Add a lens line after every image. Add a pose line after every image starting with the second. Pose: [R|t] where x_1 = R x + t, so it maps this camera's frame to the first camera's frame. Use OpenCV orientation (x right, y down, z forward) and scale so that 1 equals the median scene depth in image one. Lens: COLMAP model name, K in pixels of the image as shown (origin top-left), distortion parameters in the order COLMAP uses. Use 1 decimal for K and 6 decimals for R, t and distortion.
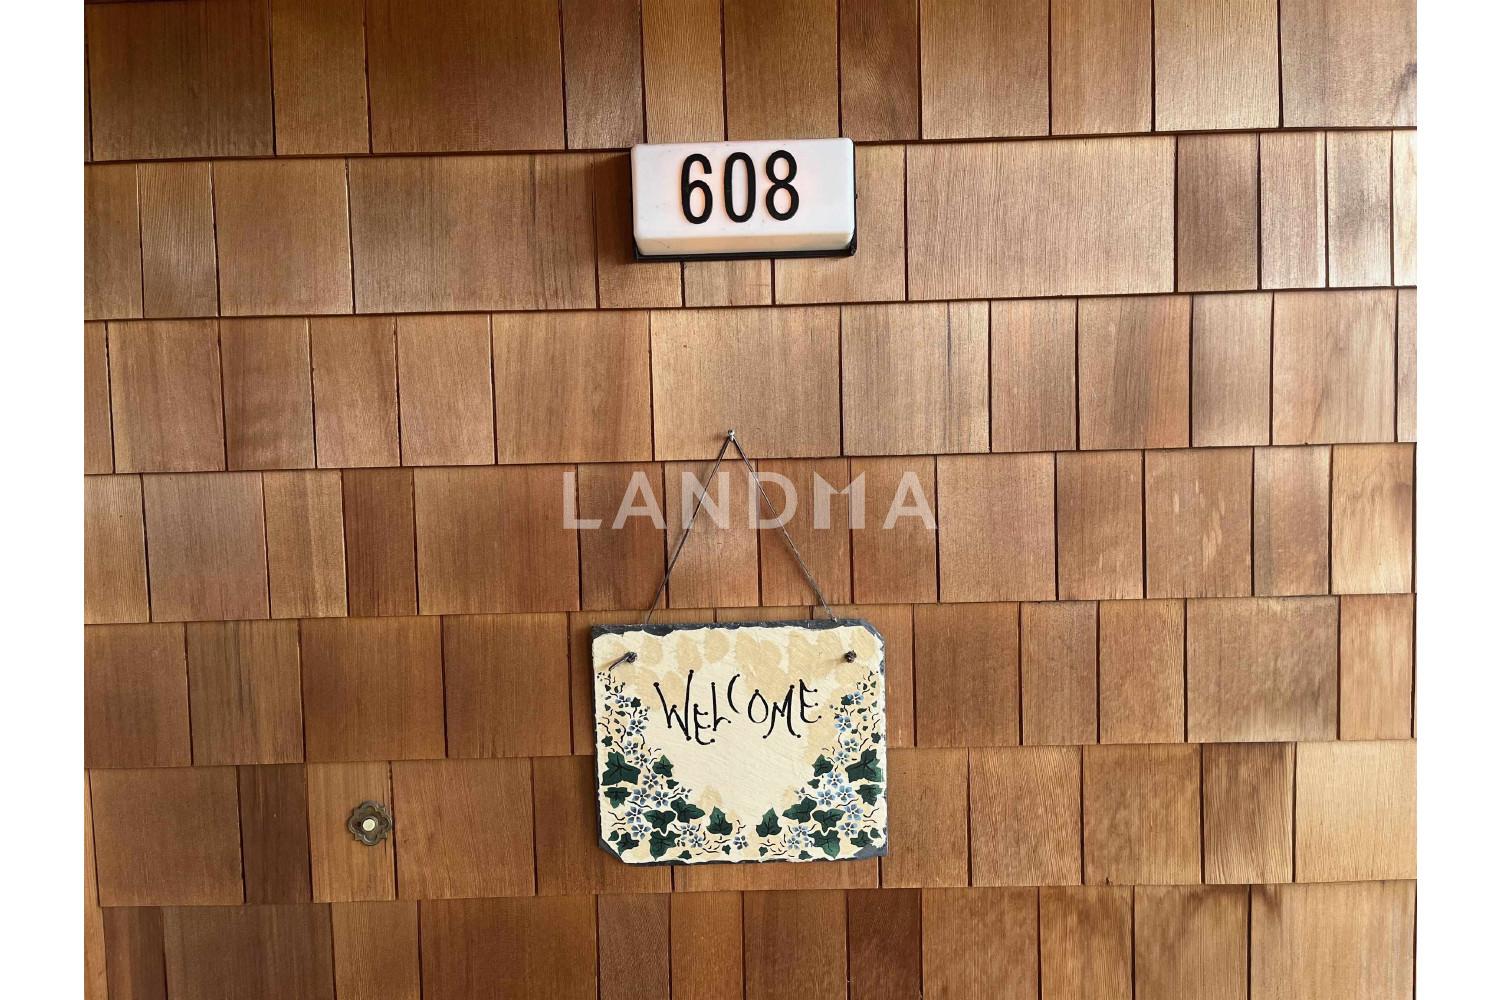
lens RADIAL K [[1003.5, 0, 758.7], [0, 1003.5, 492.5], [0, 0, 1]] dist [0.046413, -0.059445]
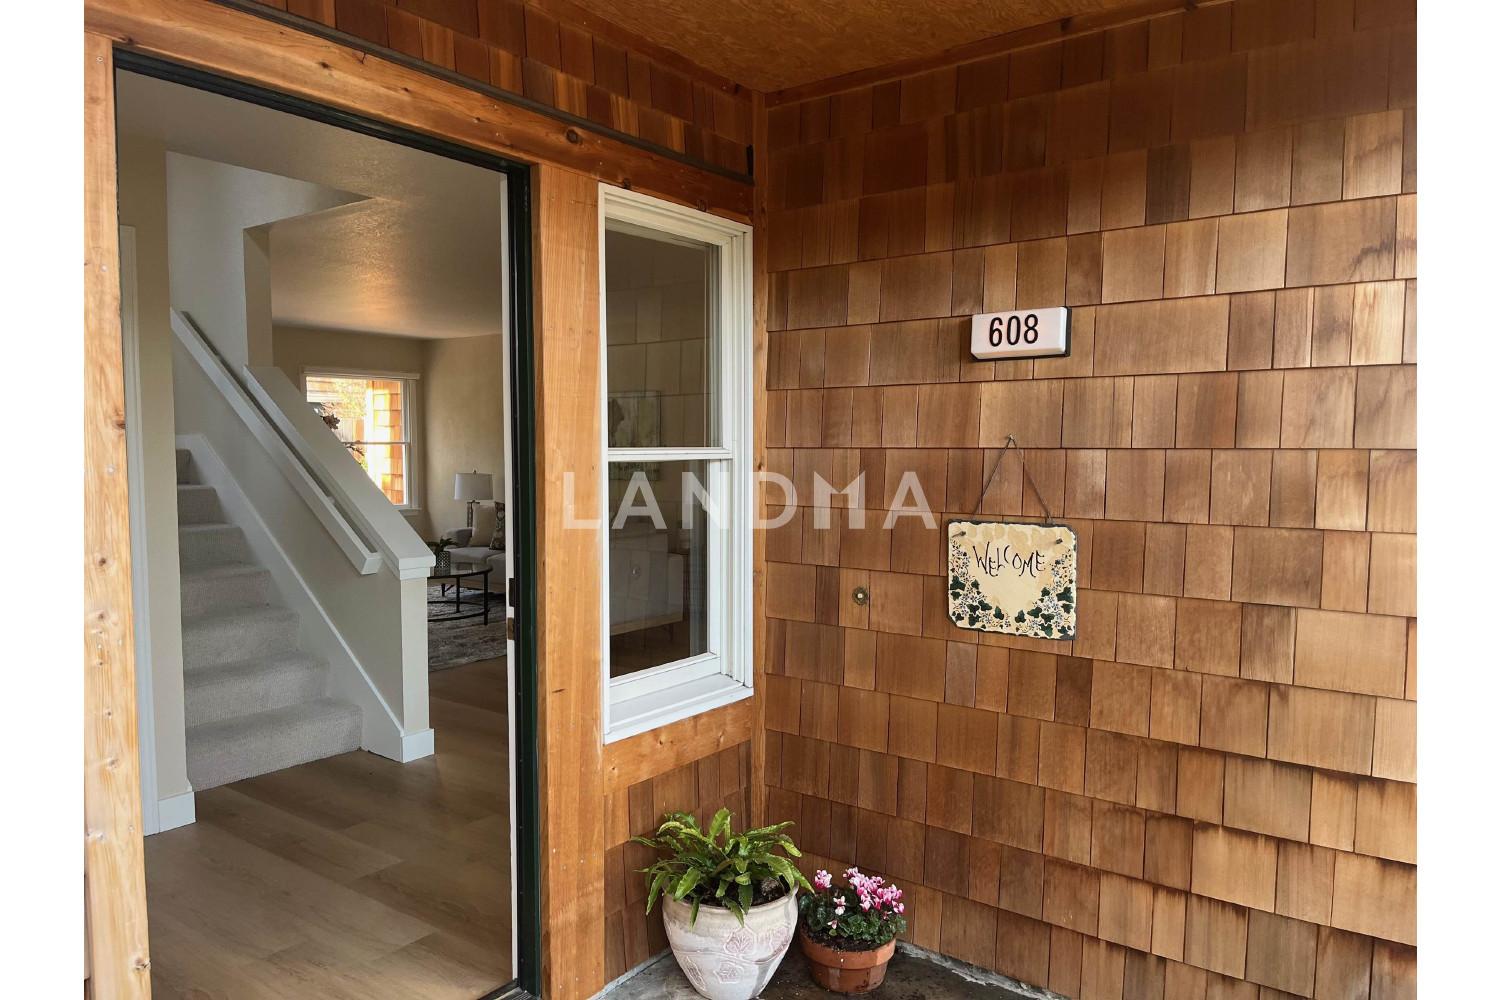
lens RADIAL K [[1003.5, 0, 749.7], [0, 1003.5, 506.3], [0, 0, 1]] dist [0.046413, -0.059445]
pose [[0.806229, 0.061201, -0.588430, 0.818695], [-0.082679, 0.996530, -0.009635, 0.163640], [0.585798, 0.056419, 0.808491, -1.132212]]
